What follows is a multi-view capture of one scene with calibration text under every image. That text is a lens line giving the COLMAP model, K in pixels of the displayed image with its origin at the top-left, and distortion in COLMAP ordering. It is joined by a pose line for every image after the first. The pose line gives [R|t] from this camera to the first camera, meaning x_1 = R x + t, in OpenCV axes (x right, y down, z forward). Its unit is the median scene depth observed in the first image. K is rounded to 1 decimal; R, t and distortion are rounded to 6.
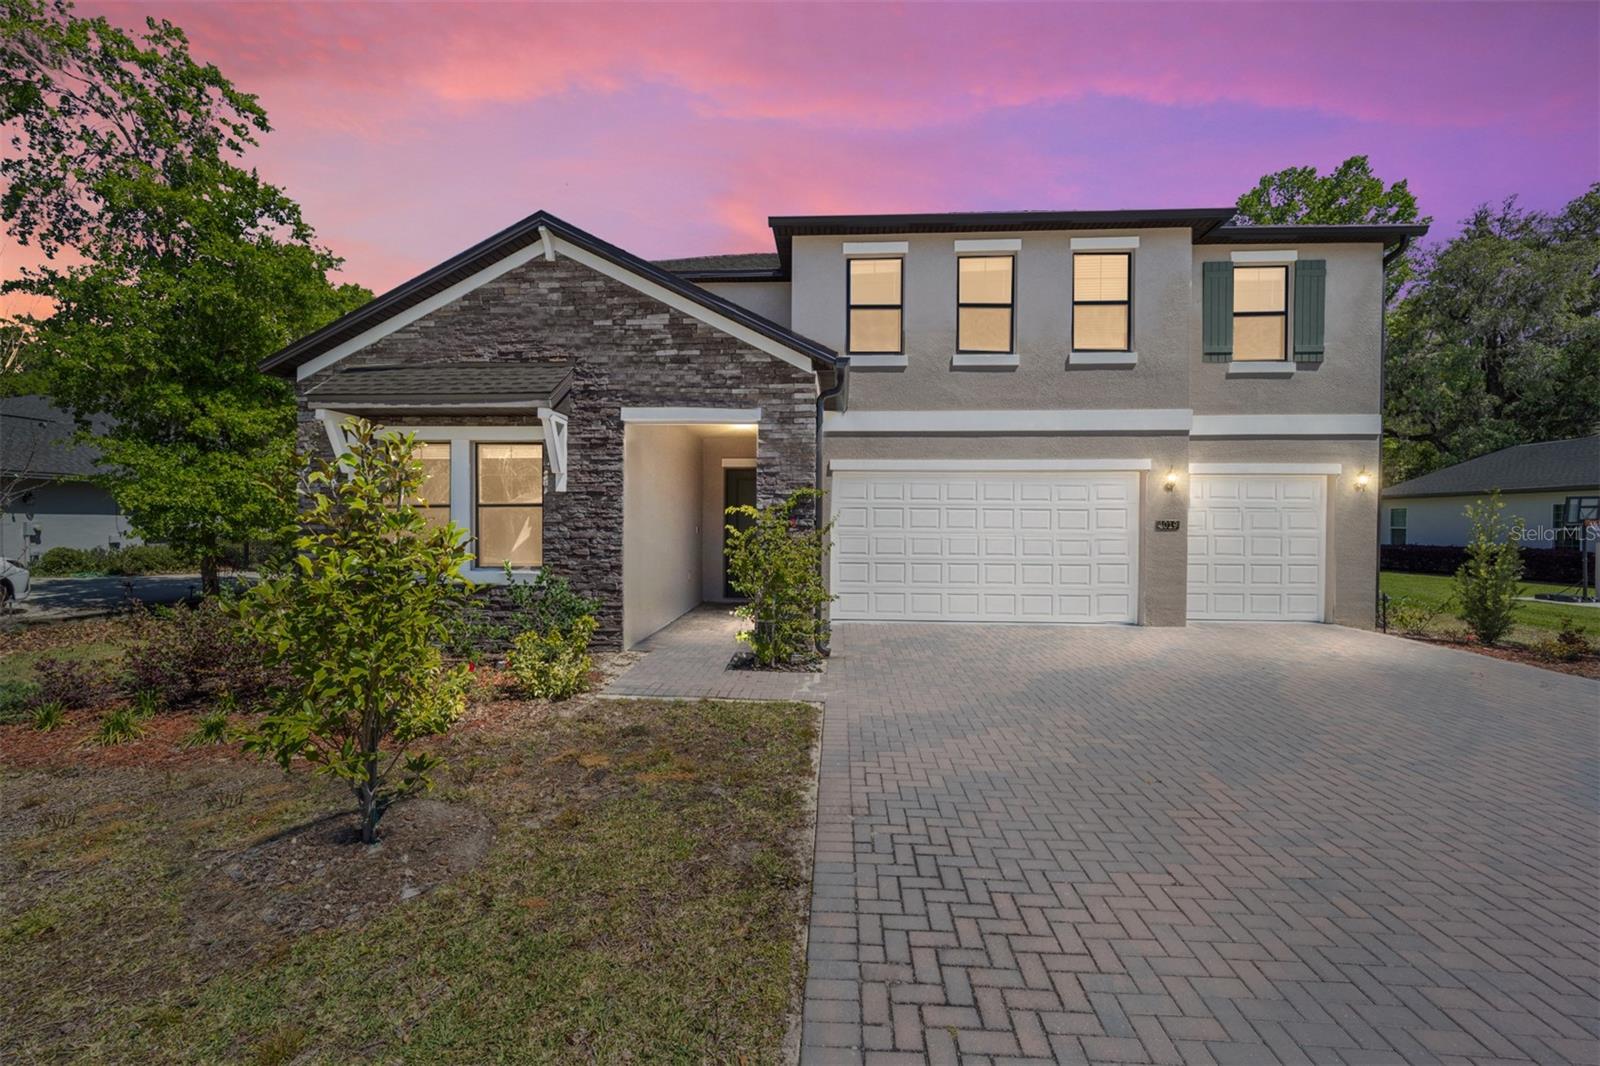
lens RADIAL K [[637.1, 0, 803.7], [0, 637.1, 541.3], [0, 0, 1]] dist [-0.002592, -0.000542]
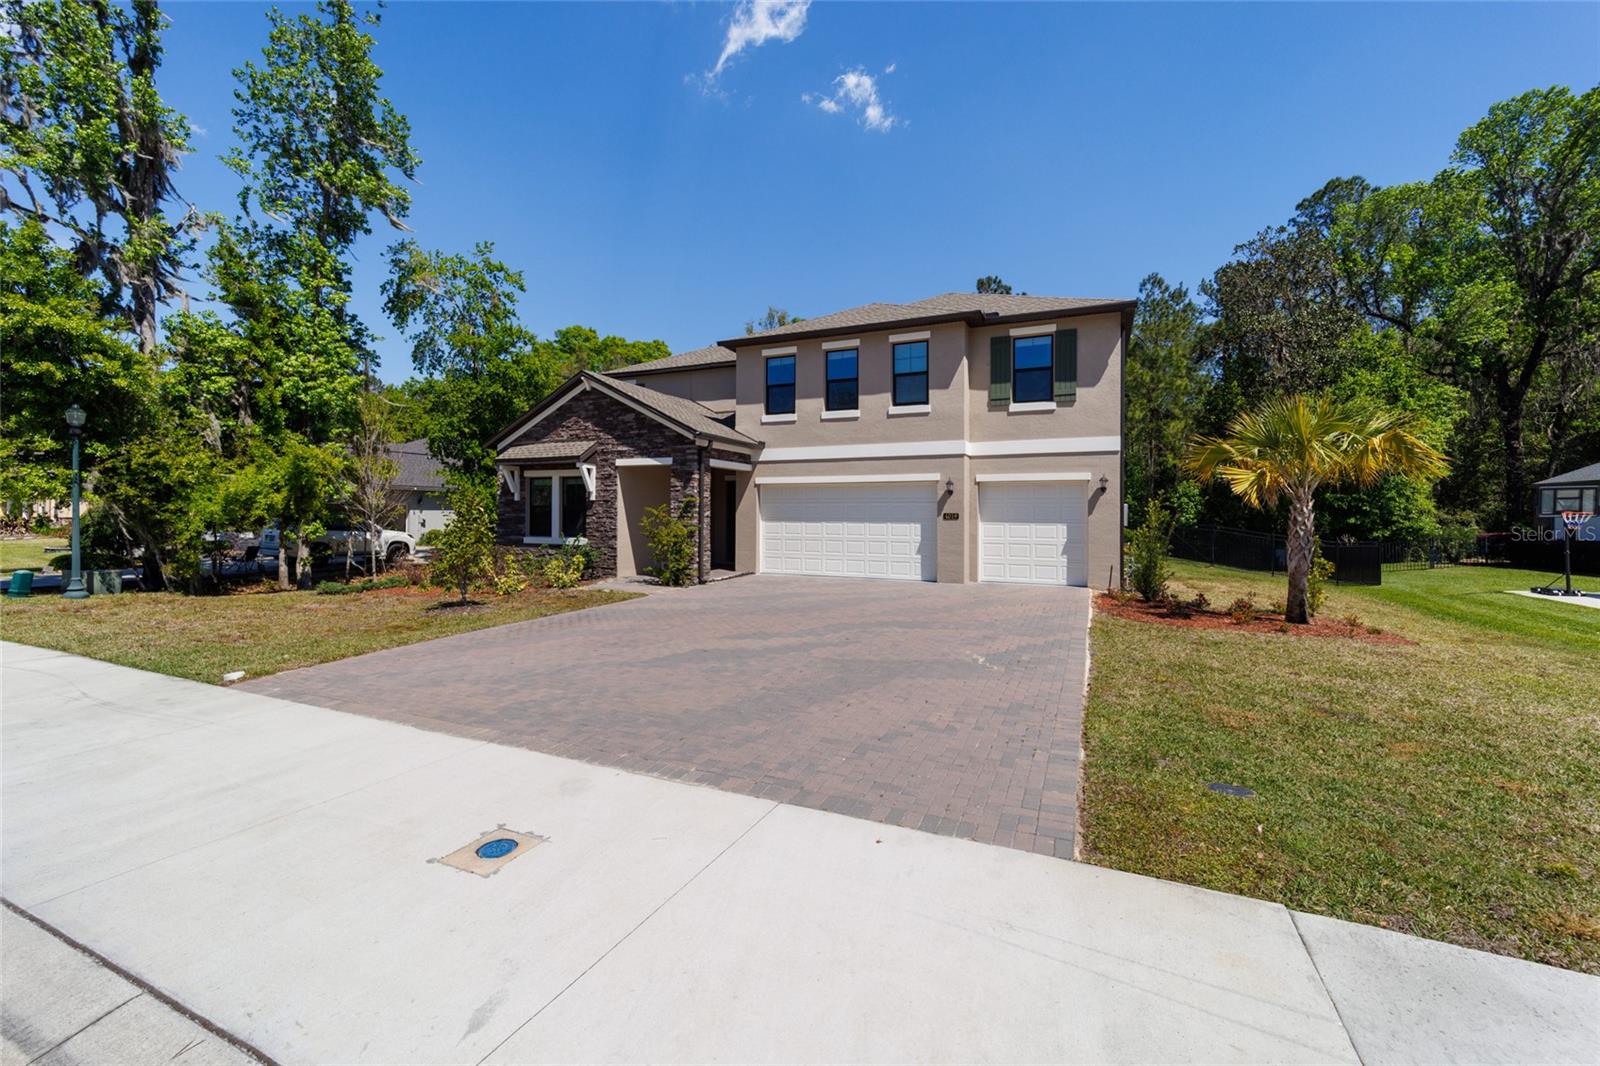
lens RADIAL K [[637.1, 0, 802.9], [0, 637.1, 519.4], [0, 0, 1]] dist [-0.002592, -0.000542]
pose [[0.932856, 0.003883, -0.360228, 0.762351], [-0.009320, 0.999867, -0.013357, 0.004845], [0.360128, 0.015817, 0.932769, -0.524398]]
